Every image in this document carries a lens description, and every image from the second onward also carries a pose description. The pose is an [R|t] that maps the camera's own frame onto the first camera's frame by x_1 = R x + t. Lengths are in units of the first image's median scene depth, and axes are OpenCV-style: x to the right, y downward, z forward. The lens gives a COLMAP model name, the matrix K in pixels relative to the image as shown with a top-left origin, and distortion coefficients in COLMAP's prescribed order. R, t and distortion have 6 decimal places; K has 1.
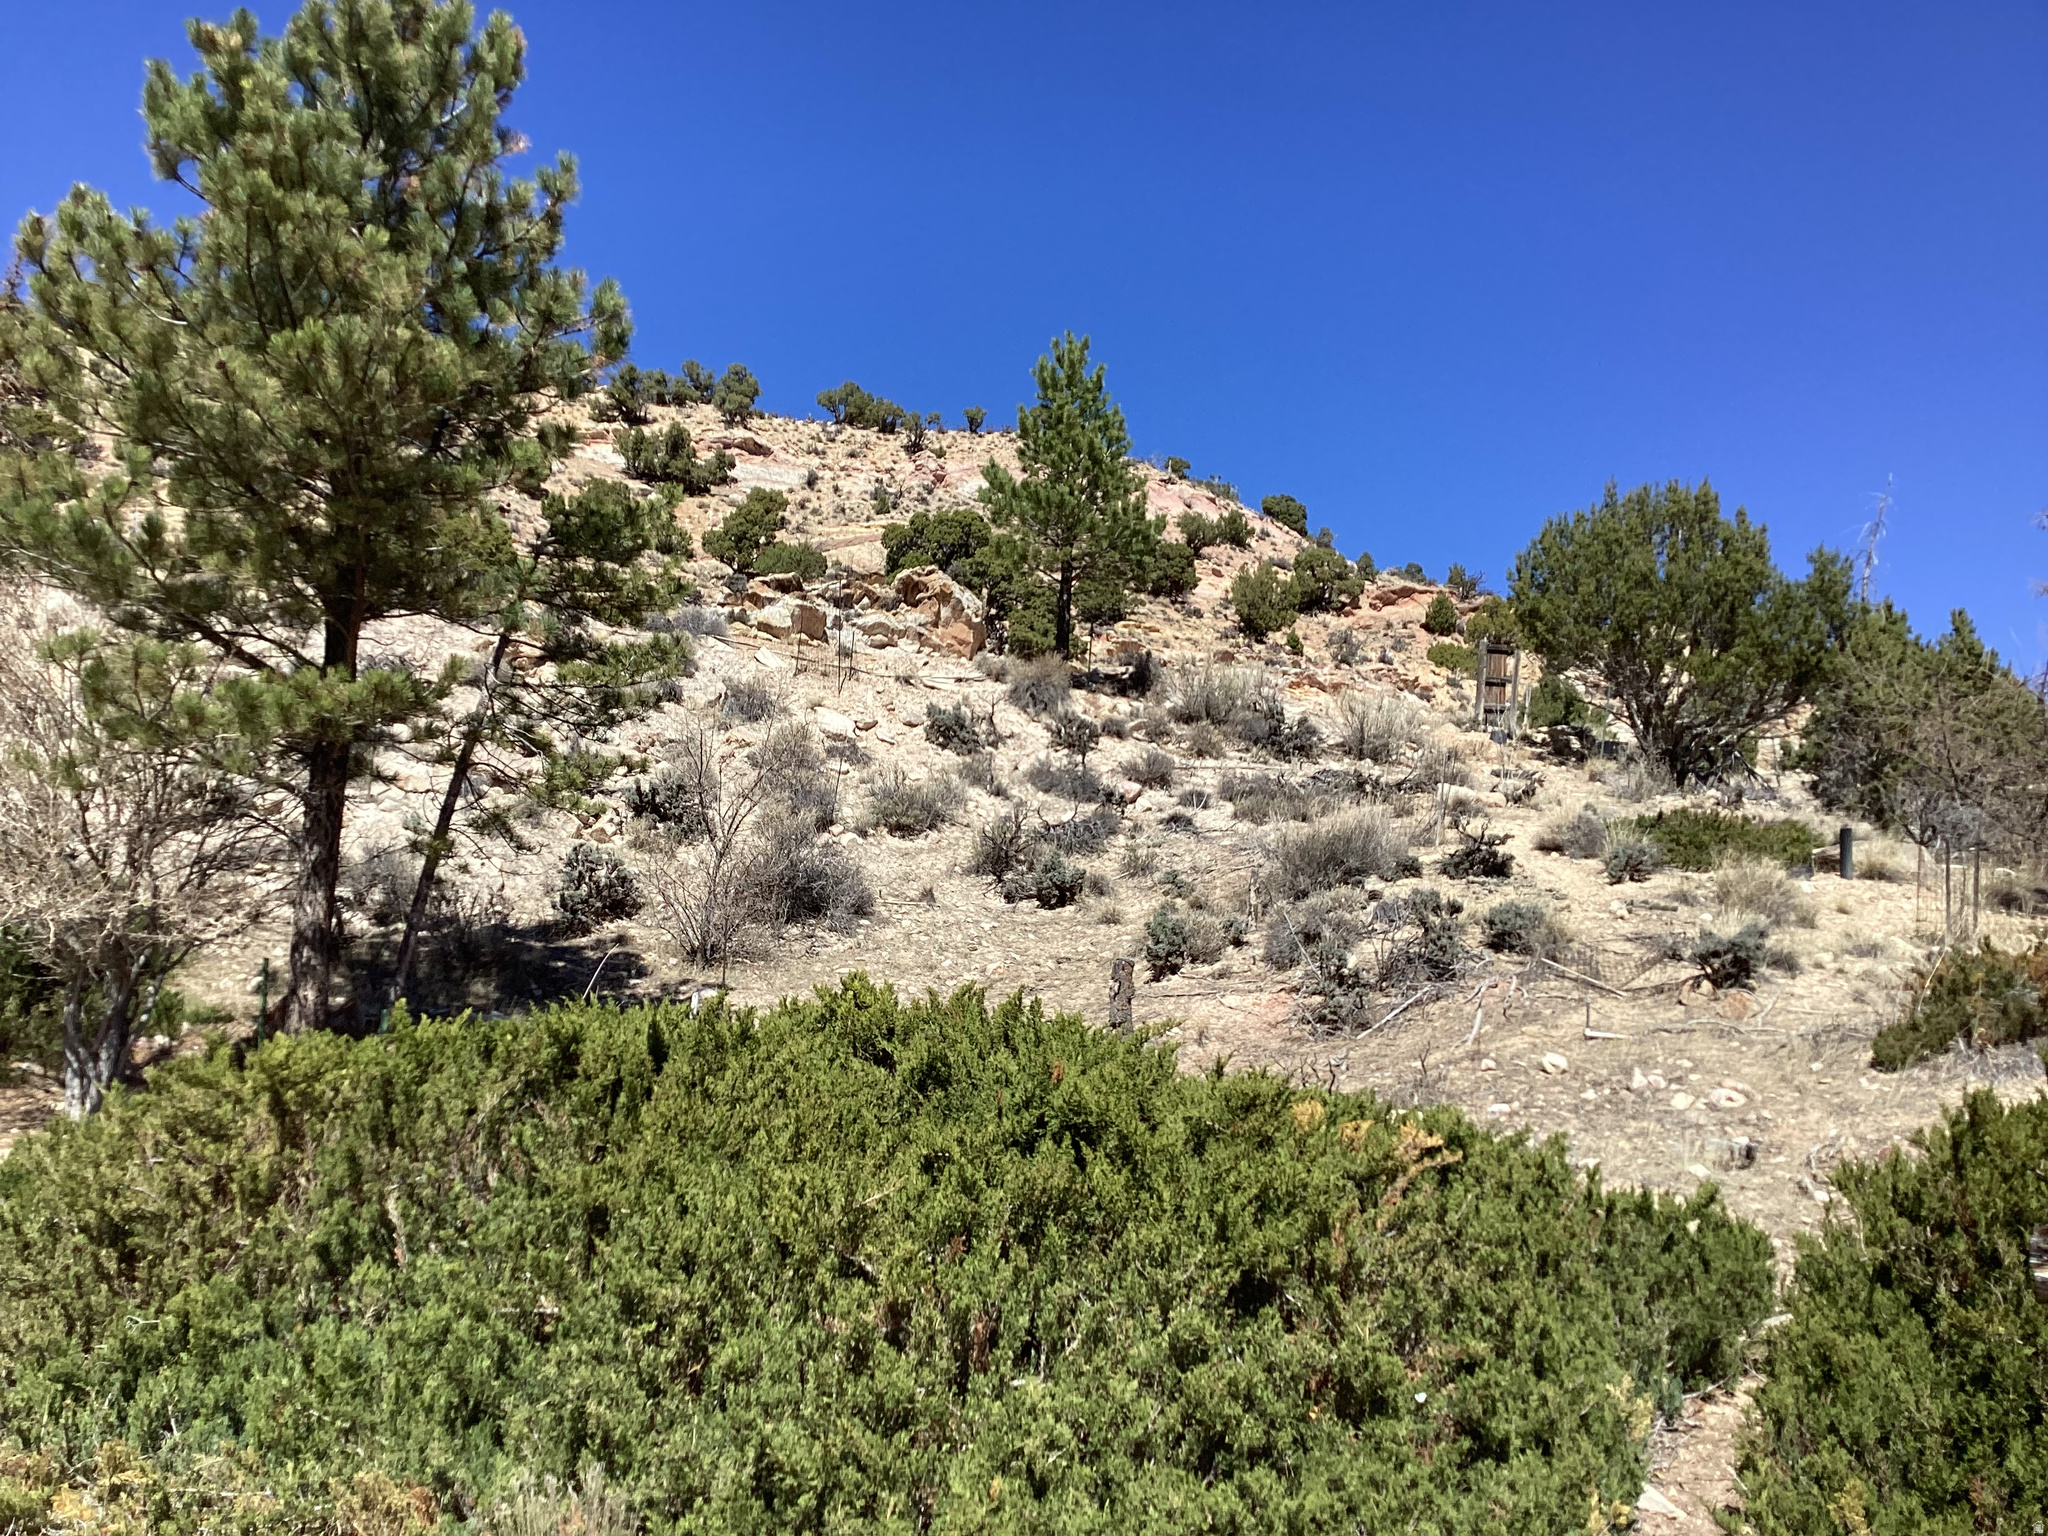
lens RADIAL K [[1864.8, 0, 1025.6], [0, 1864.8, 774.6], [0, 0, 1]] dist [0.058468, -0.029174]
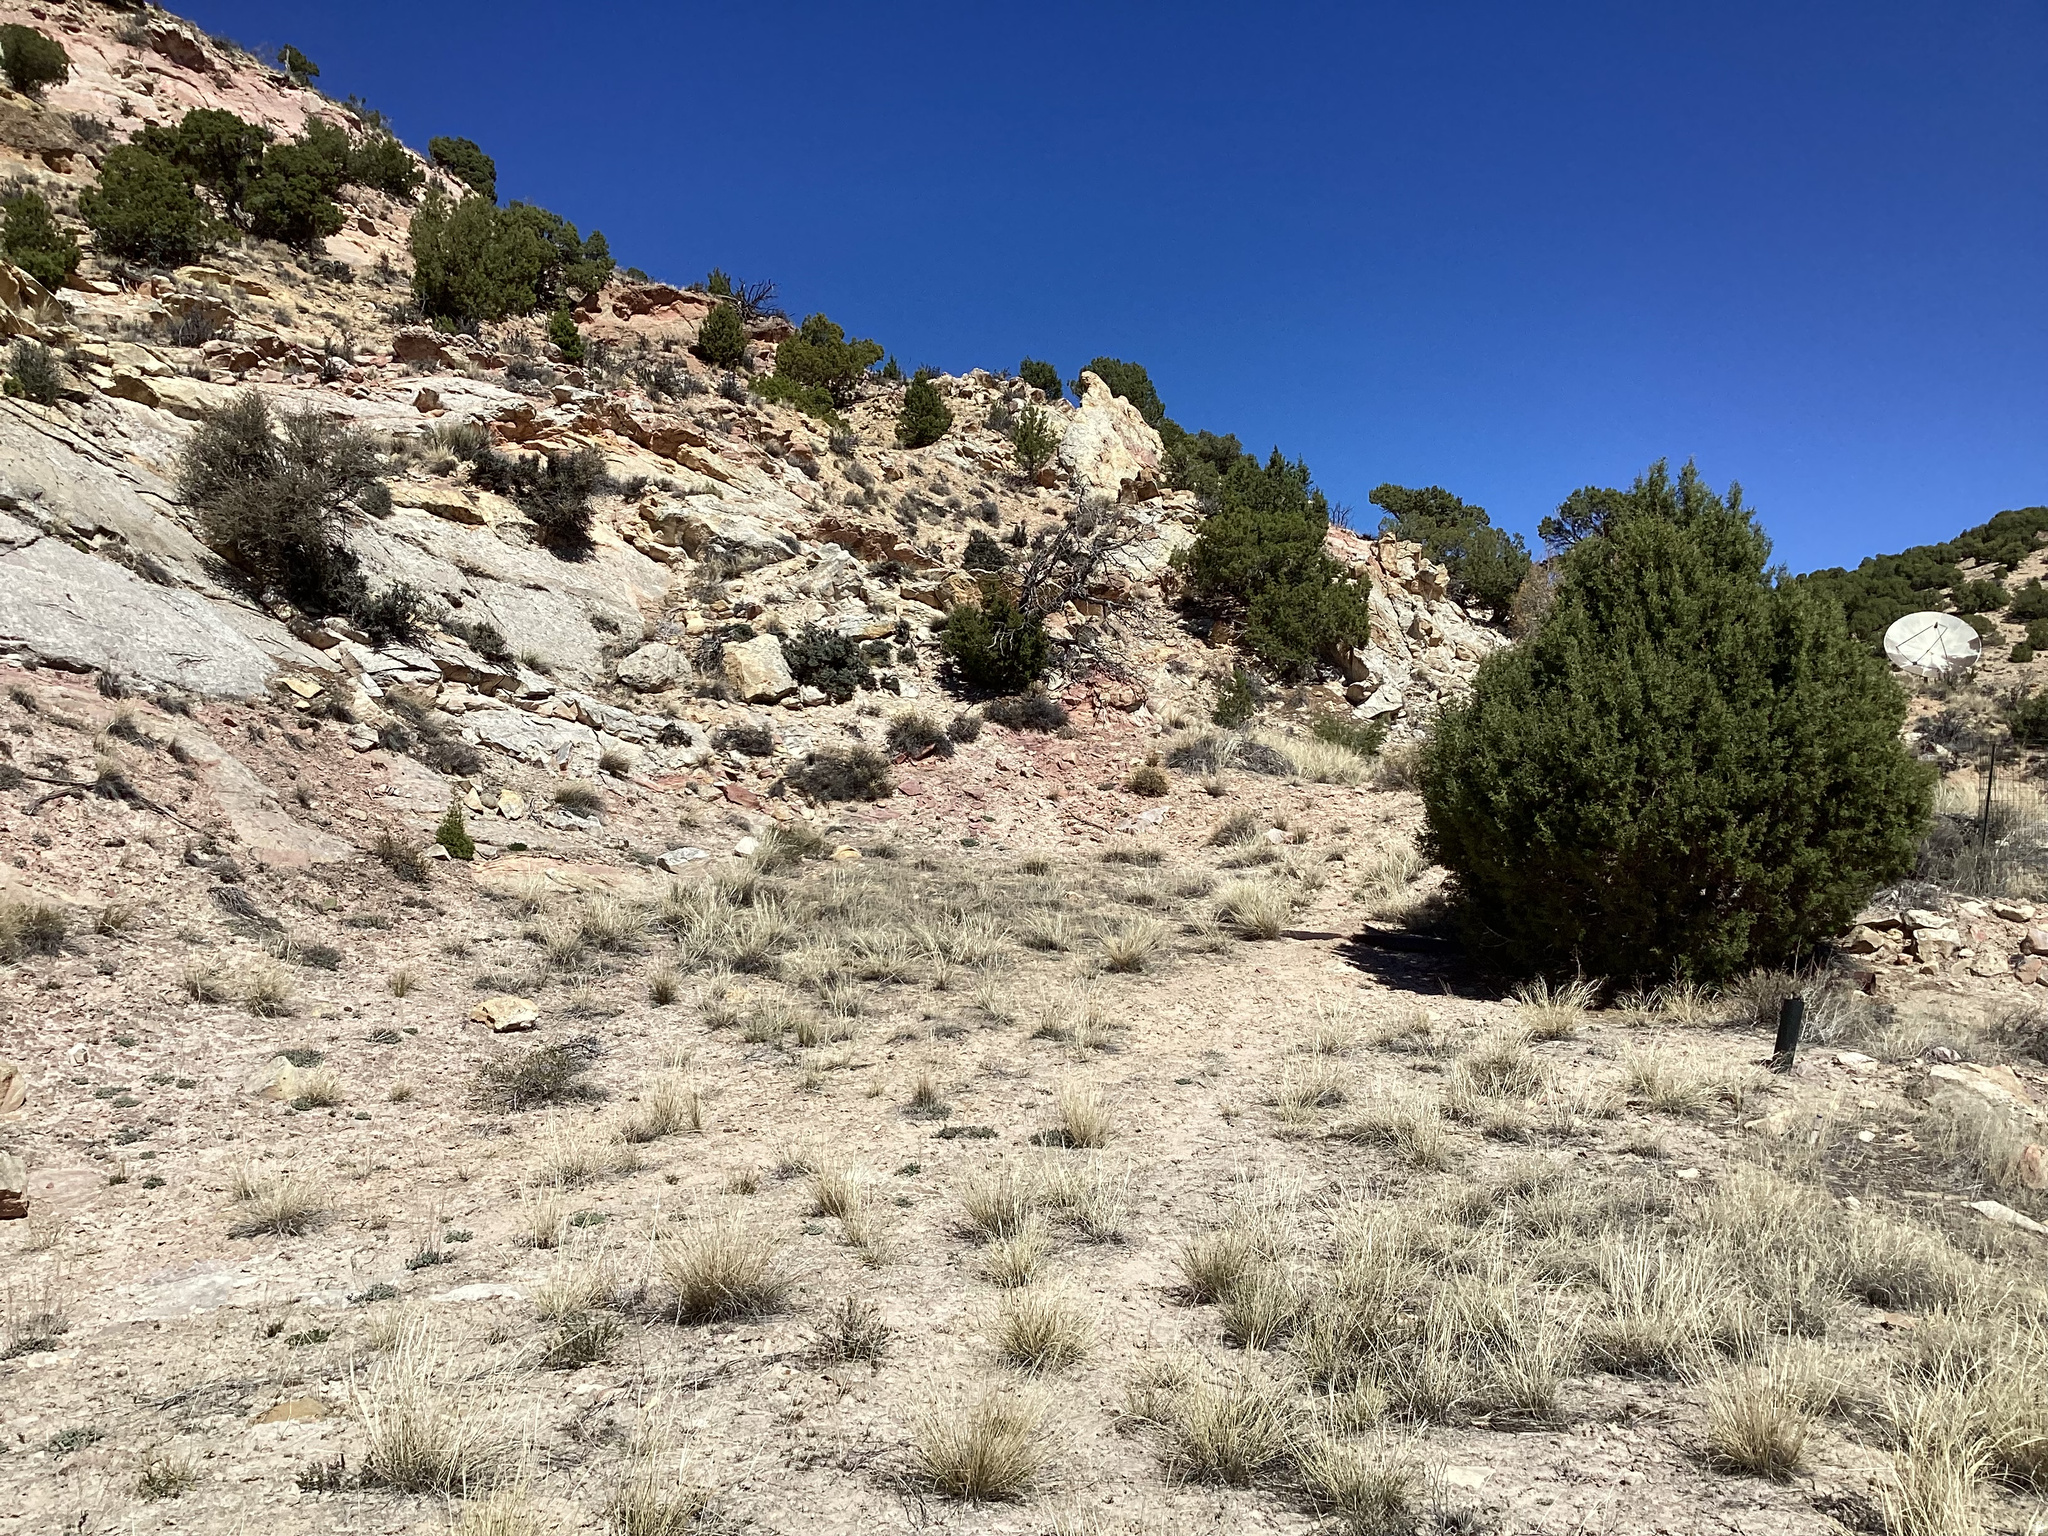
lens RADIAL K [[1883.3, 0, 1025.9], [0, 1883.3, 771.4], [0, 0, 1]] dist [0.000581, 0.000000]
pose [[0.894453, 0.014380, 0.446930, 0.027138], [-0.071752, 0.991147, 0.111709, -0.017981], [-0.441367, -0.131986, 0.887567, 0.411207]]
